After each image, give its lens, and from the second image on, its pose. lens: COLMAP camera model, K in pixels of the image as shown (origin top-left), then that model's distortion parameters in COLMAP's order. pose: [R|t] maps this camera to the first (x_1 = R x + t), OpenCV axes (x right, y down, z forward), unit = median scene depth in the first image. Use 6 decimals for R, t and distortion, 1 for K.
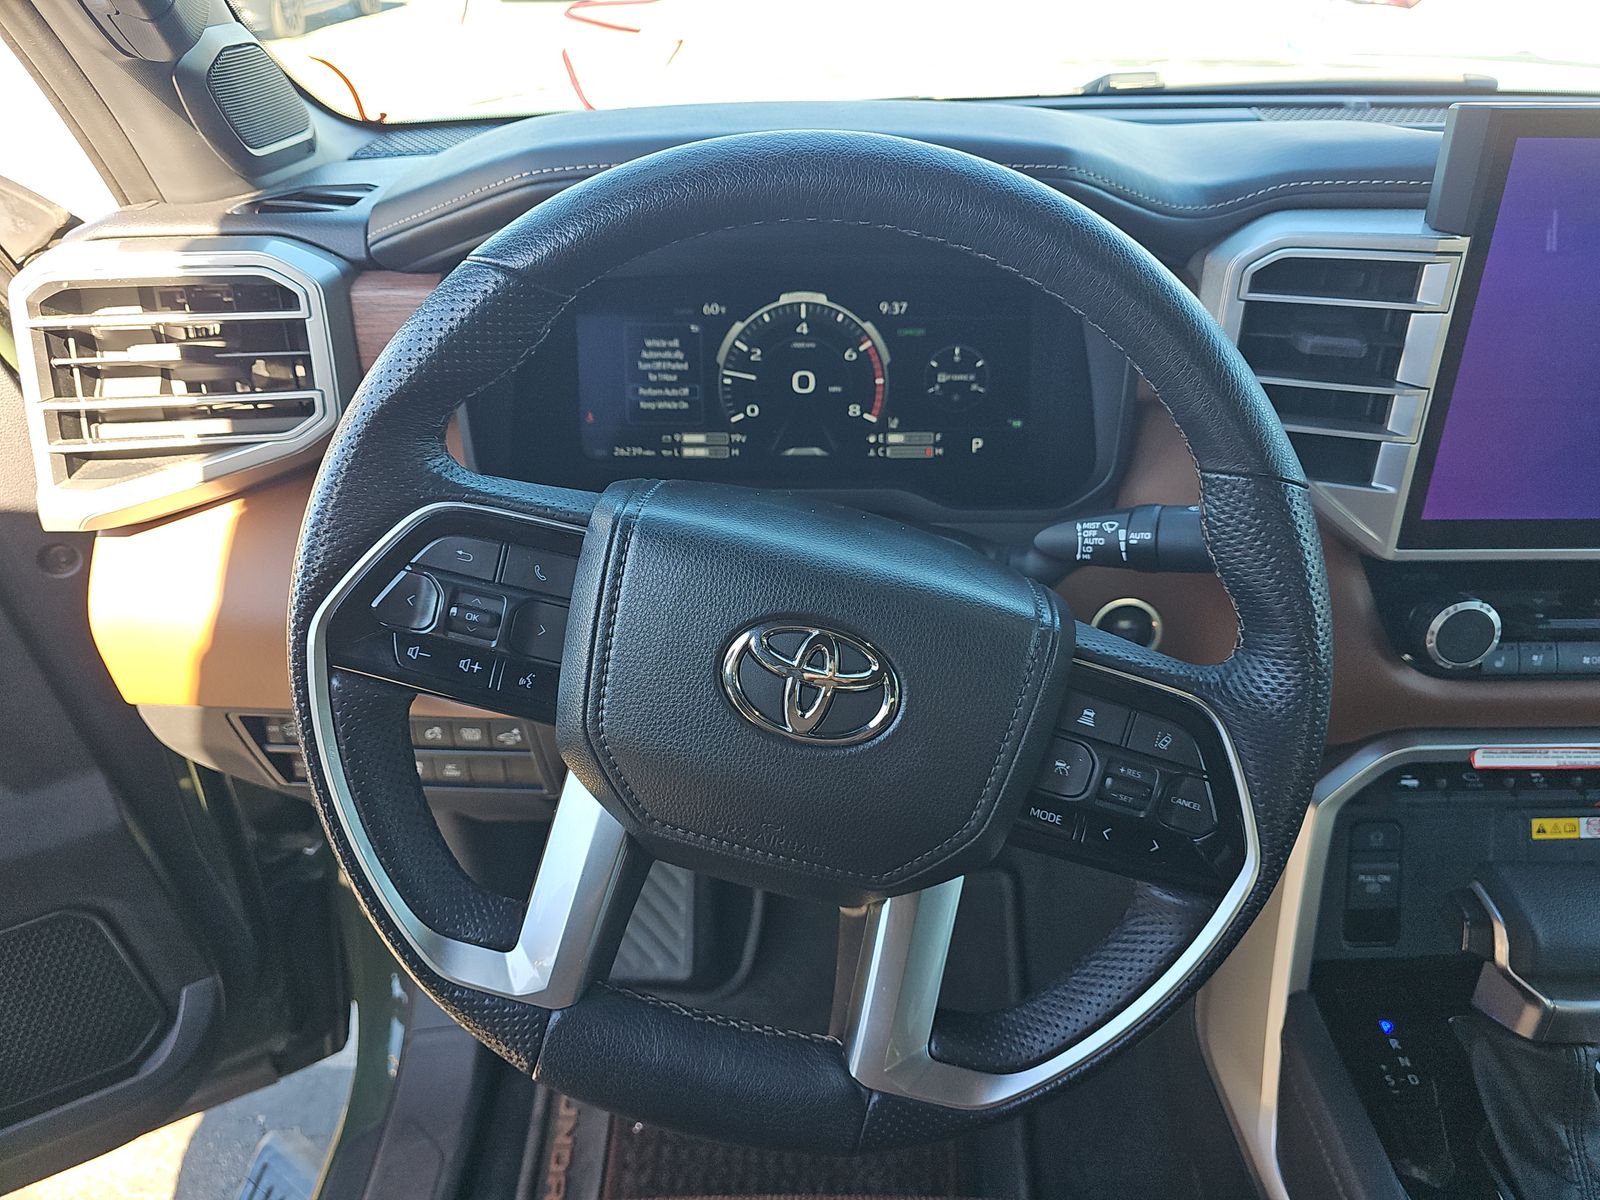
lens RADIAL K [[1056.4, 0, 861.3], [0, 1056.4, 601.9], [0, 0, 1]] dist [0.058360, -0.072051]
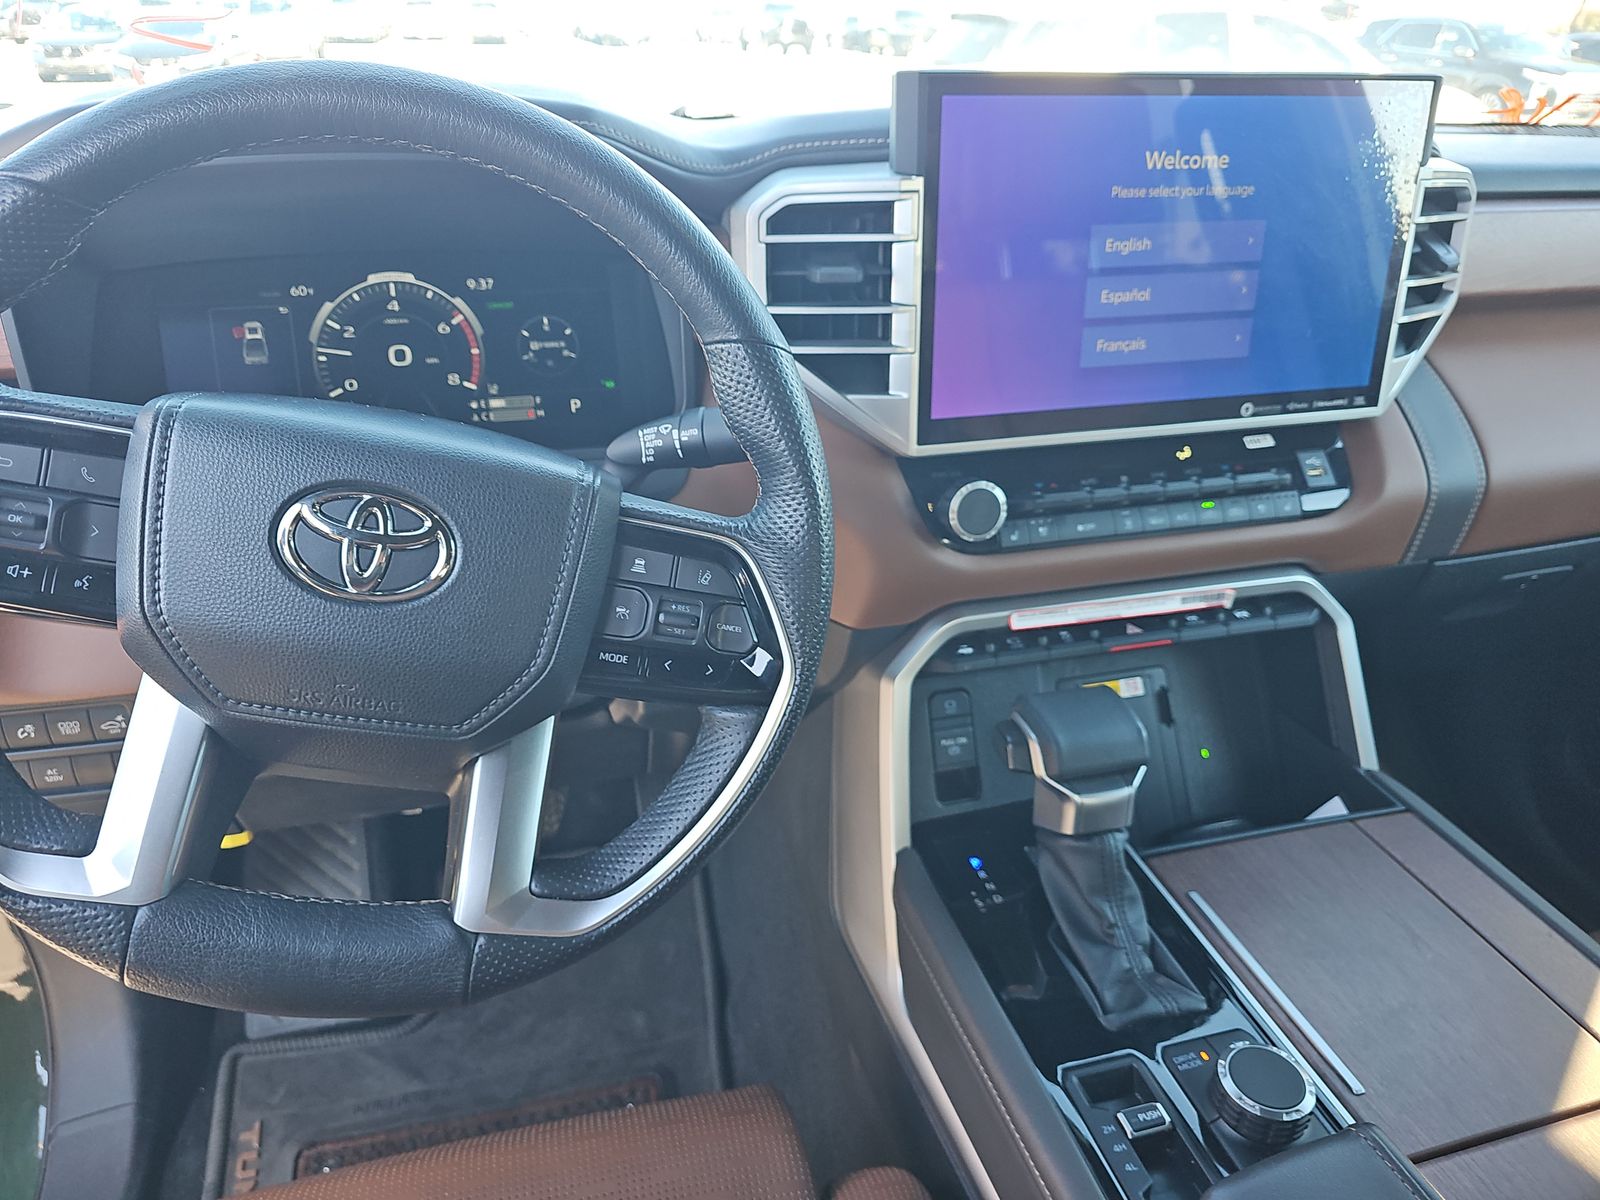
lens RADIAL K [[1039.1, 0, 799.9], [0, 1039.1, 589.2], [0, 0, 1]] dist [0.070593, -0.069078]
pose [[0.971798, -0.102027, 0.212600, 0.104144], [0.119099, 0.990477, -0.069070, 0.172897], [-0.203528, 0.092442, 0.974695, -0.101622]]
